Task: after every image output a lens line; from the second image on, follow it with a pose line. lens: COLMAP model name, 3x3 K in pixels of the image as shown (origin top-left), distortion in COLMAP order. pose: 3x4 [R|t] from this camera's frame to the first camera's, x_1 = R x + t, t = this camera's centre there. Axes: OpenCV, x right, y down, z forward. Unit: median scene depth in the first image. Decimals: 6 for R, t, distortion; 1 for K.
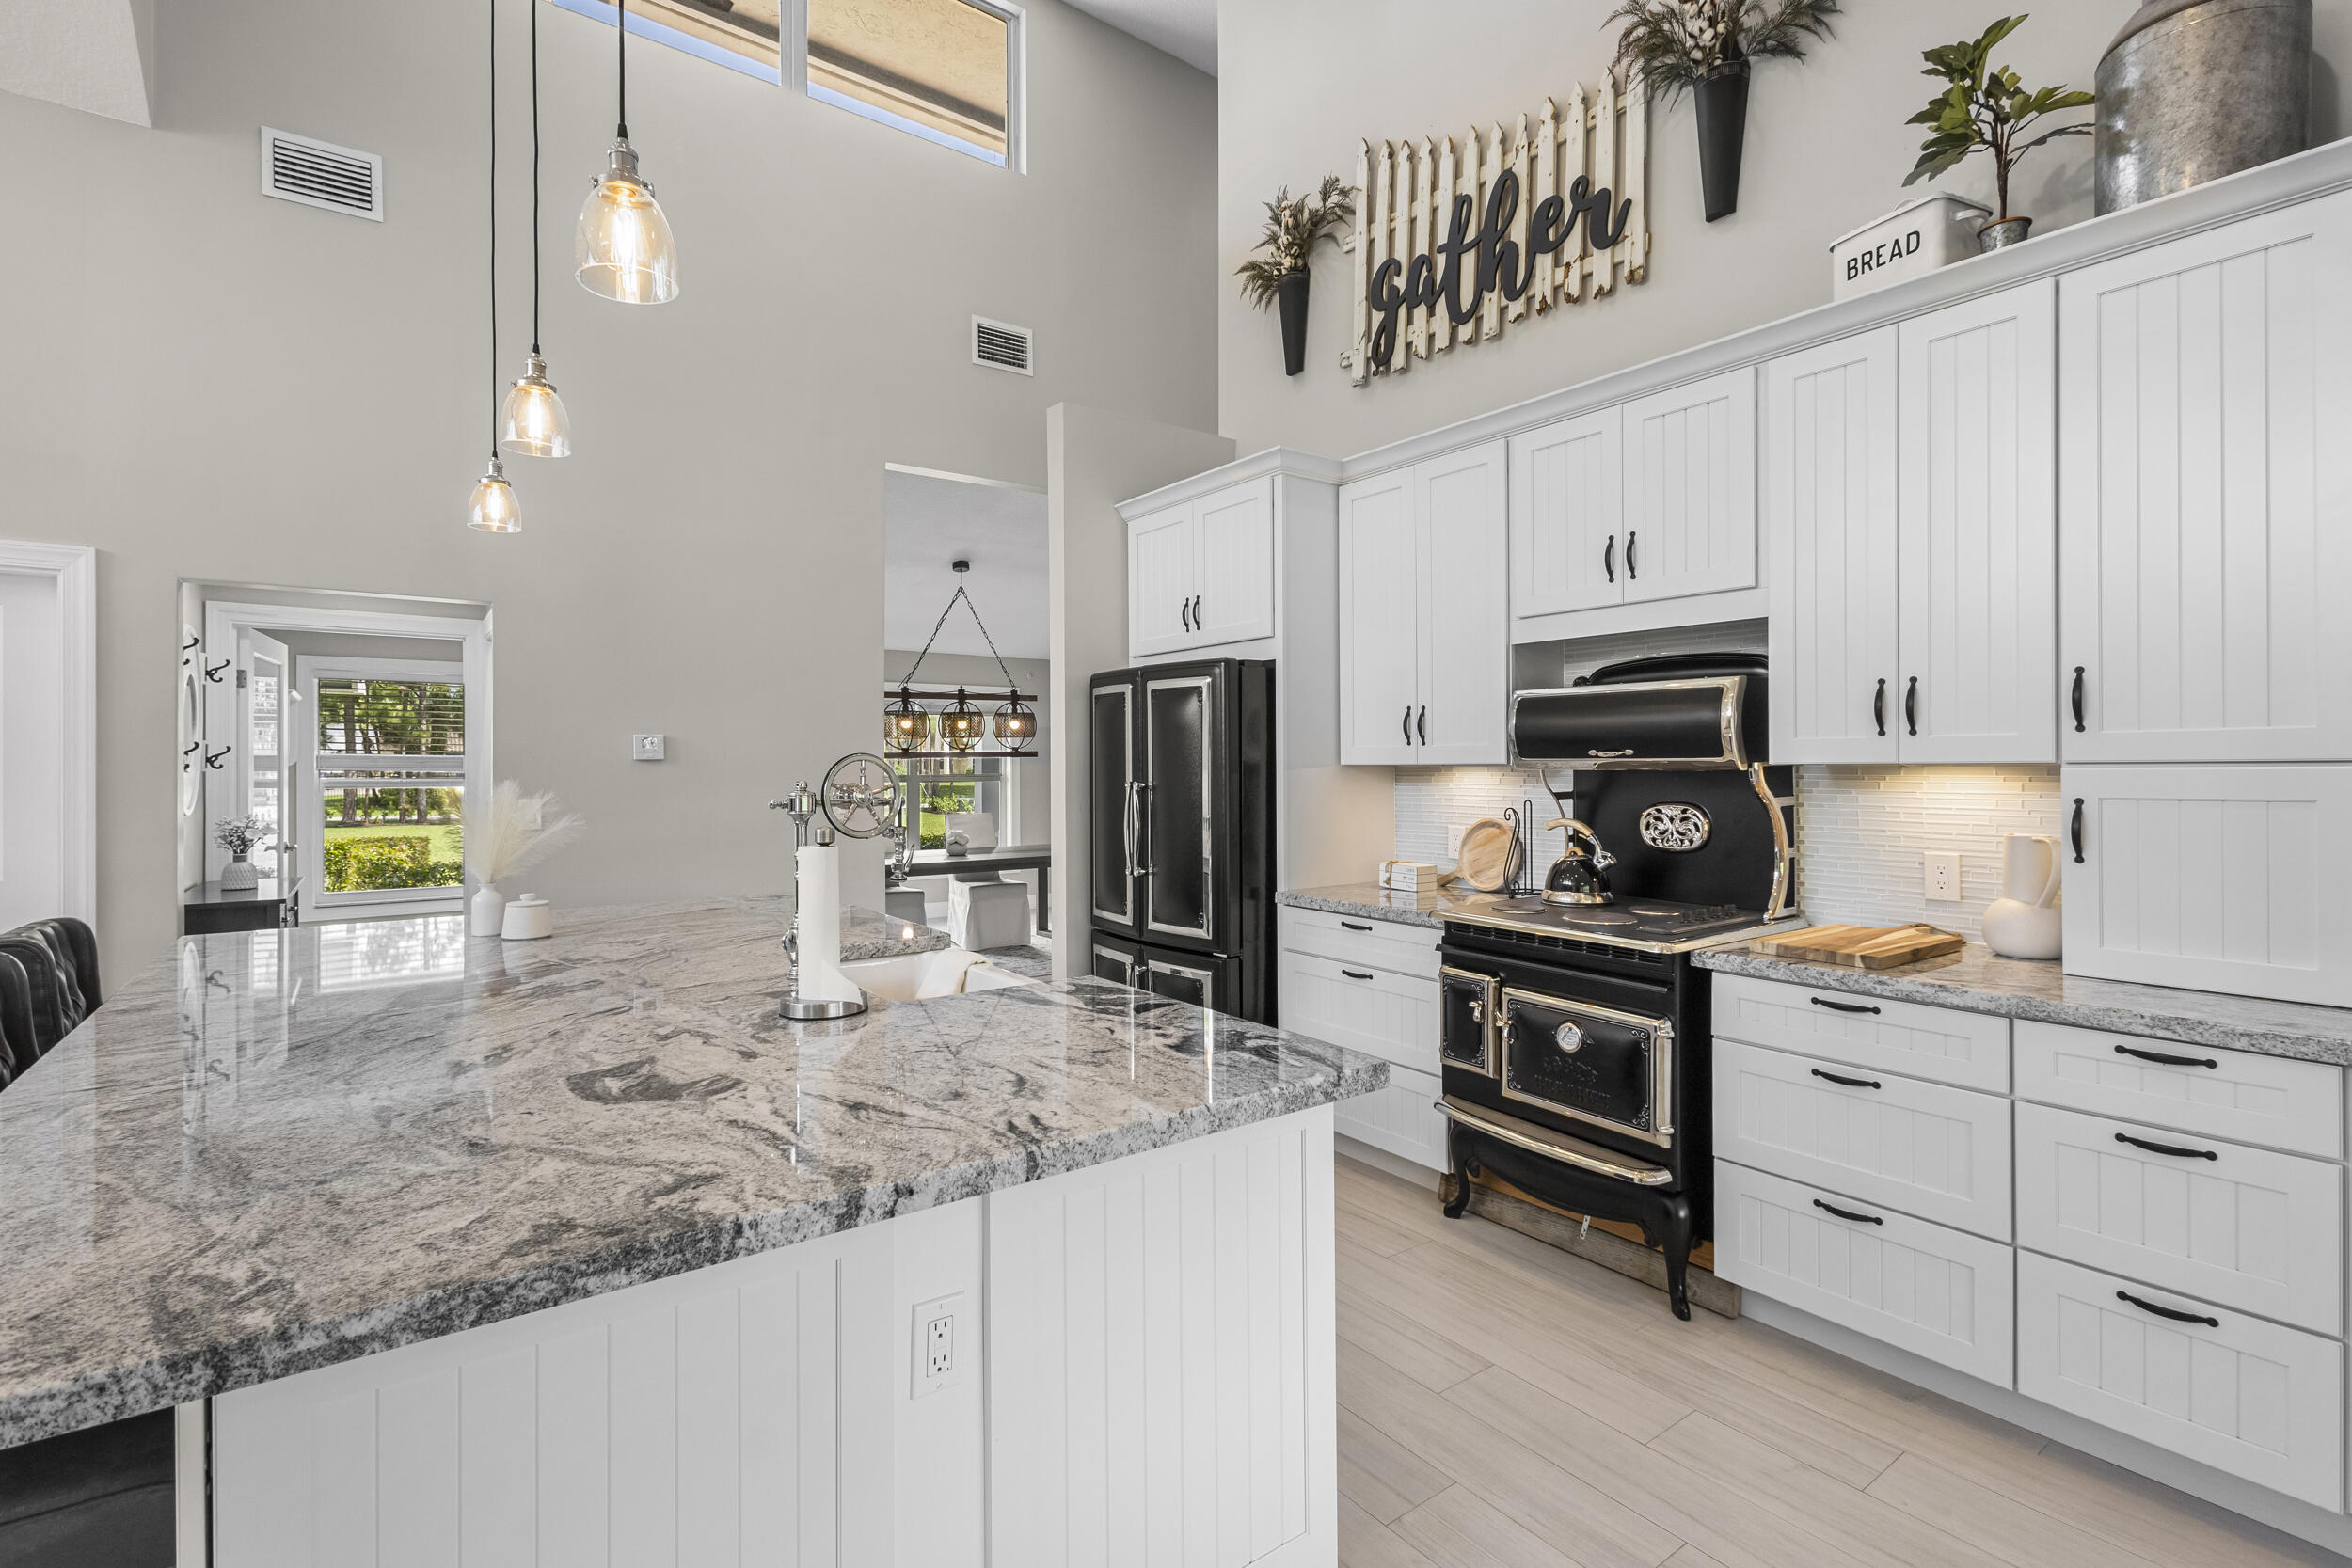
lens RADIAL K [[1088.7, 0, 1192.8], [0, 1088.7, 764.2], [0, 0, 1]] dist [0.008902, -0.003712]
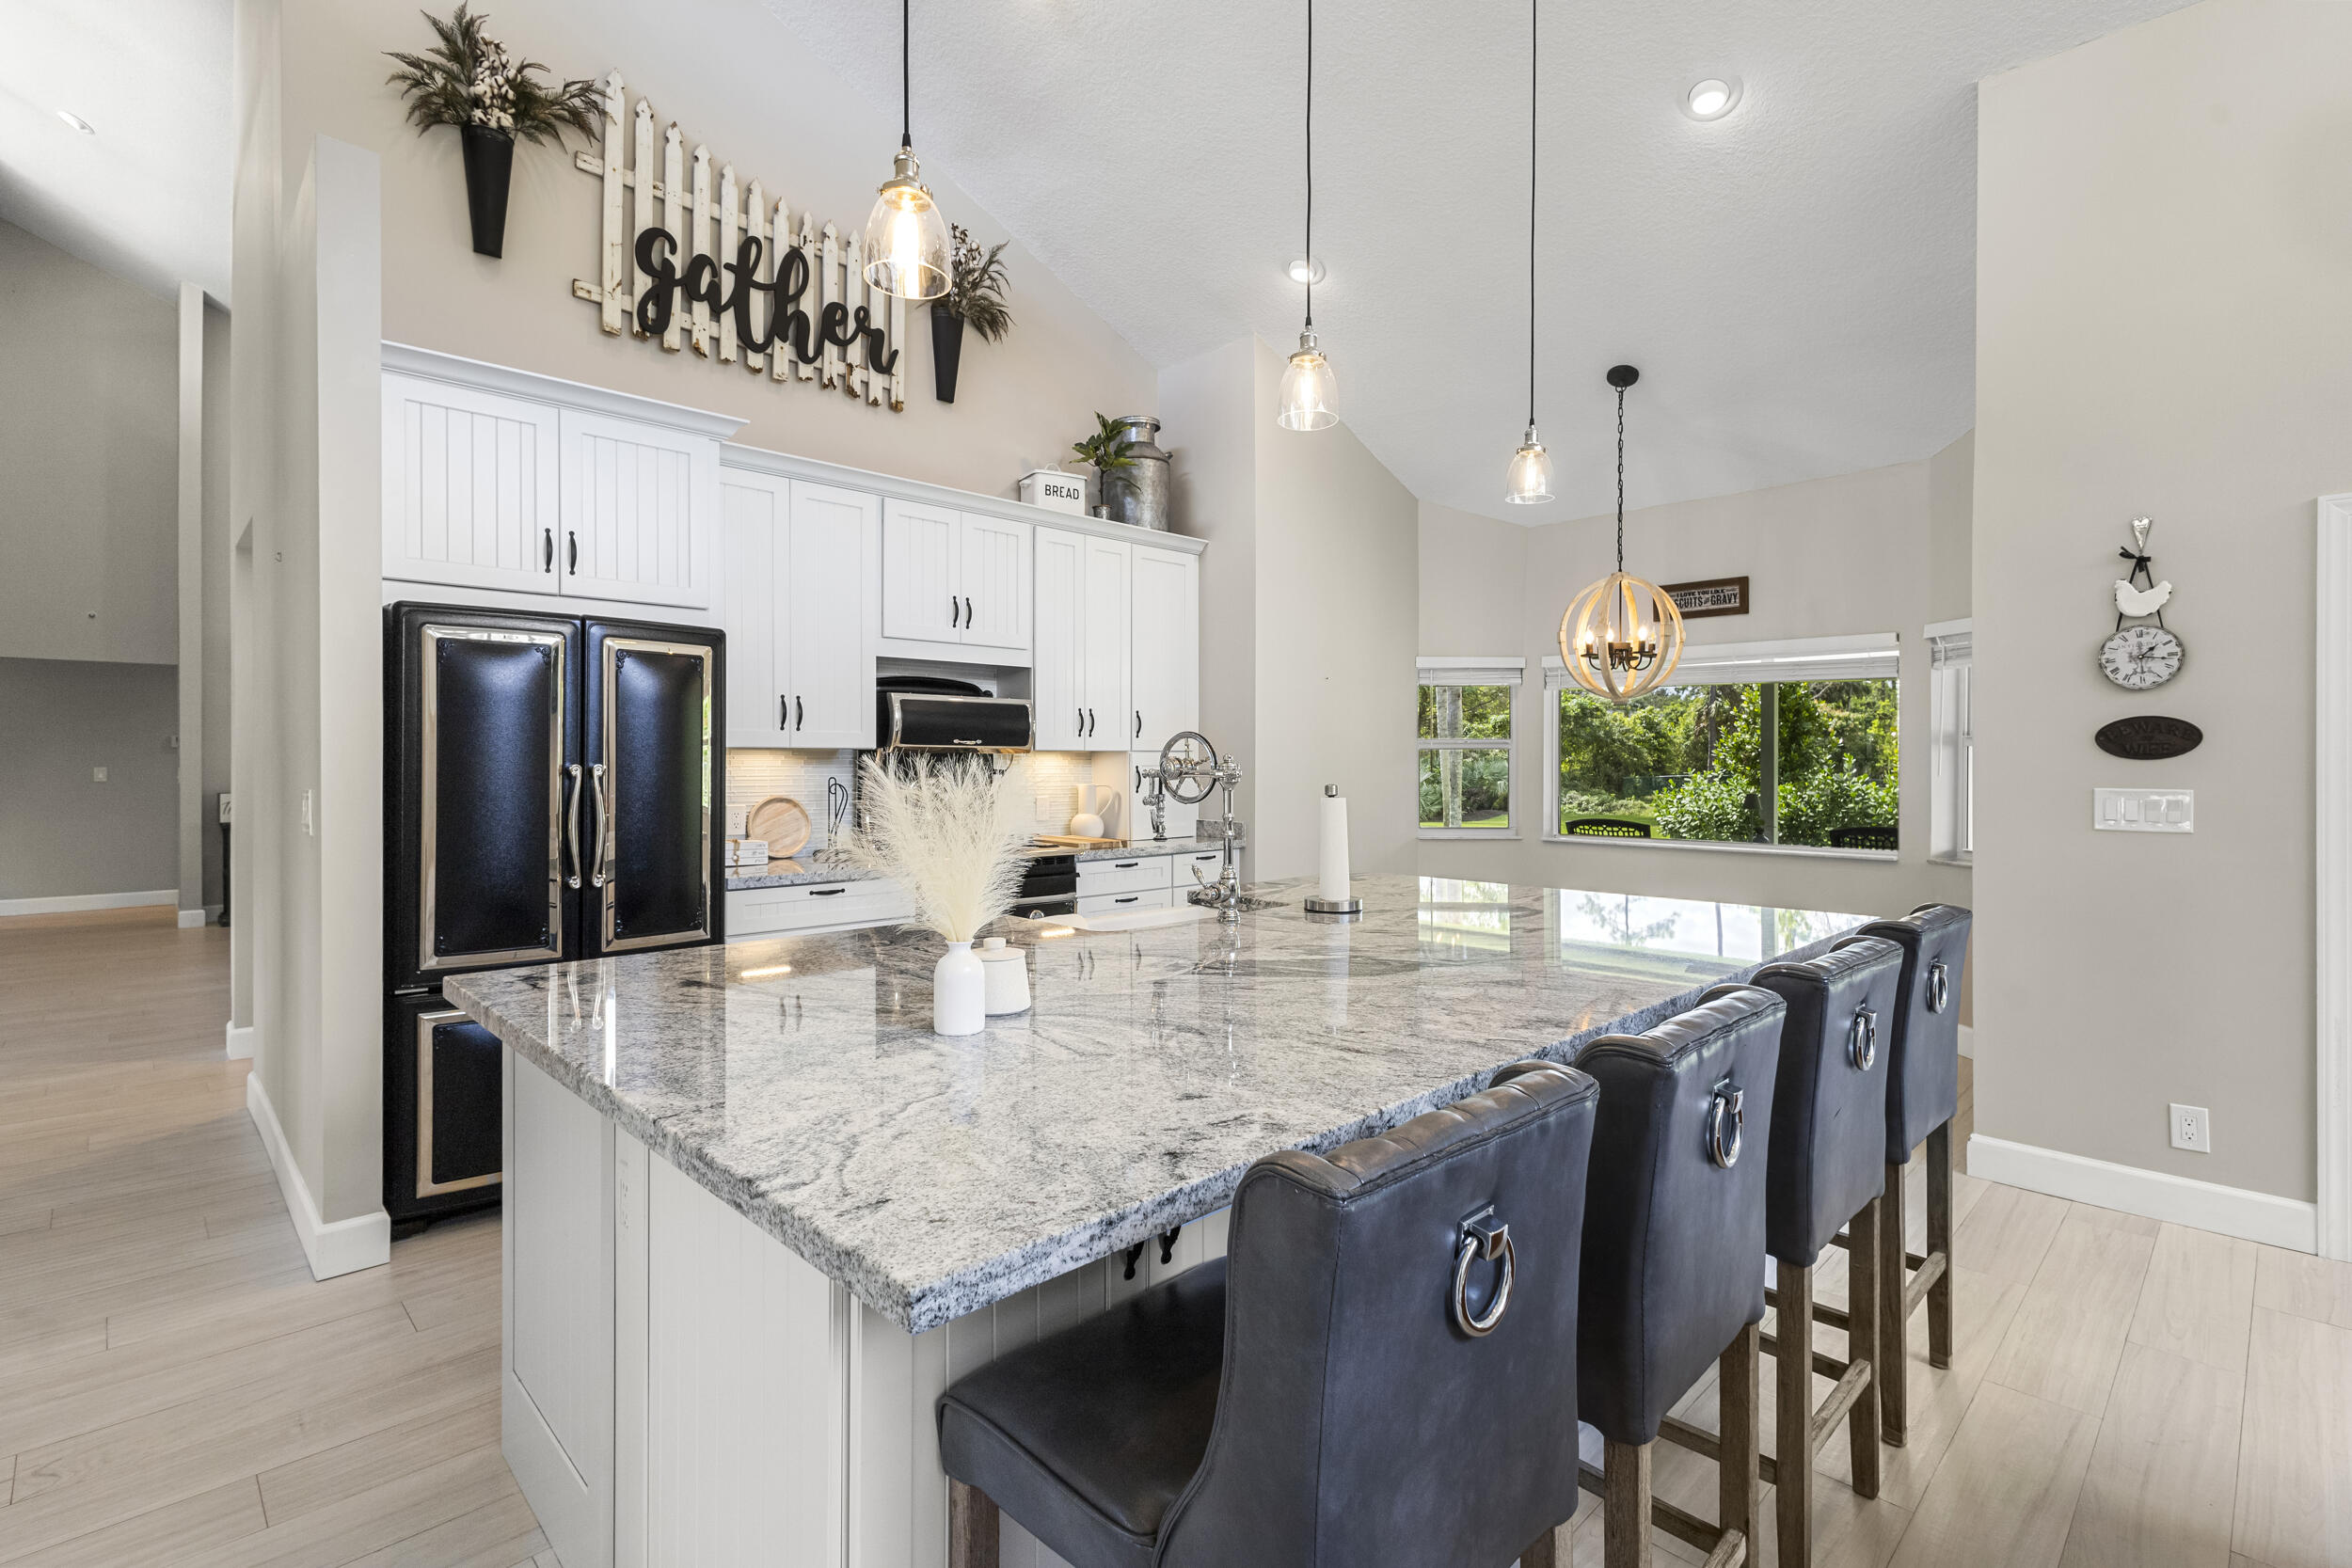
lens RADIAL K [[1088.7, 0, 1152.8], [0, 1088.7, 775.2], [0, 0, 1]] dist [0.008902, -0.003712]
pose [[-0.123206, -0.009668, 0.992334, -1.332668], [-0.001006, 0.999953, 0.009617, 0.024516], [-0.992381, 0.000187, -0.123210, 1.074196]]
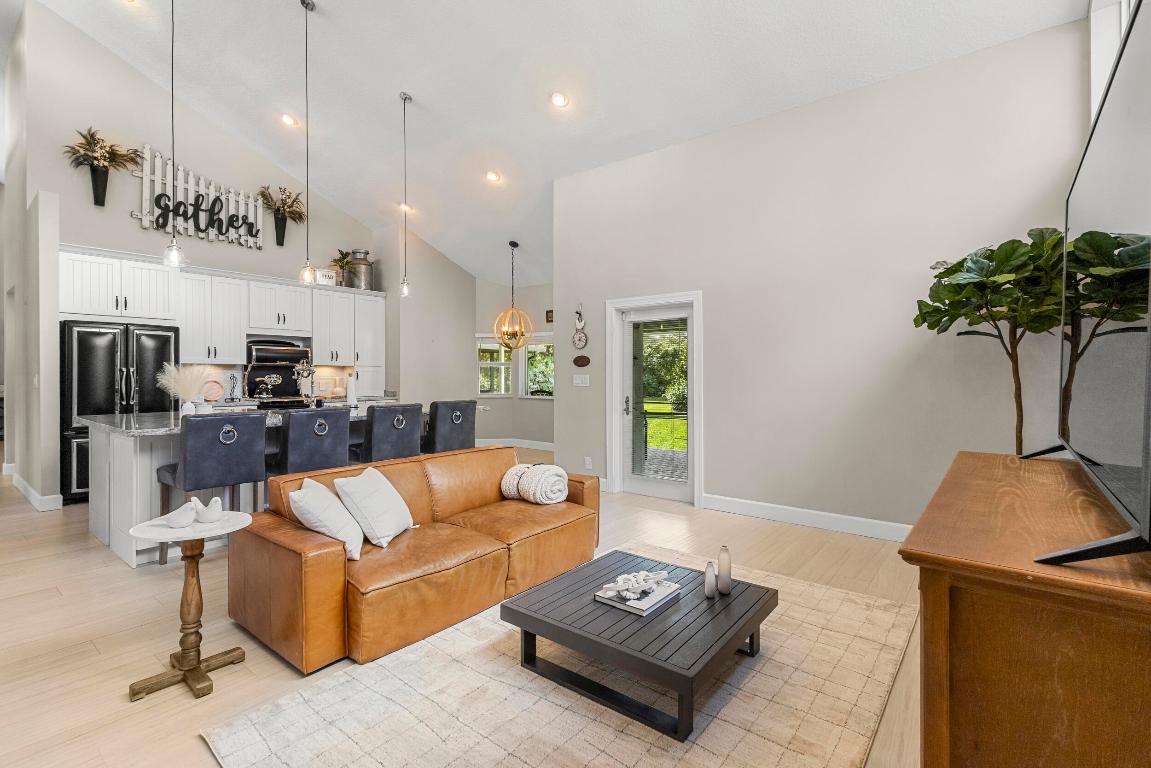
lens RADIAL K [[532.8, 0, 569.1], [0, 532.8, 380.8], [0, 0, 1]] dist [0.008902, -0.003712]
pose [[-0.252128, -0.006305, 0.967673, -2.379525], [0.000410, 0.999978, 0.006622, 0.059952], [-0.967694, 0.002066, -0.252120, 0.472583]]
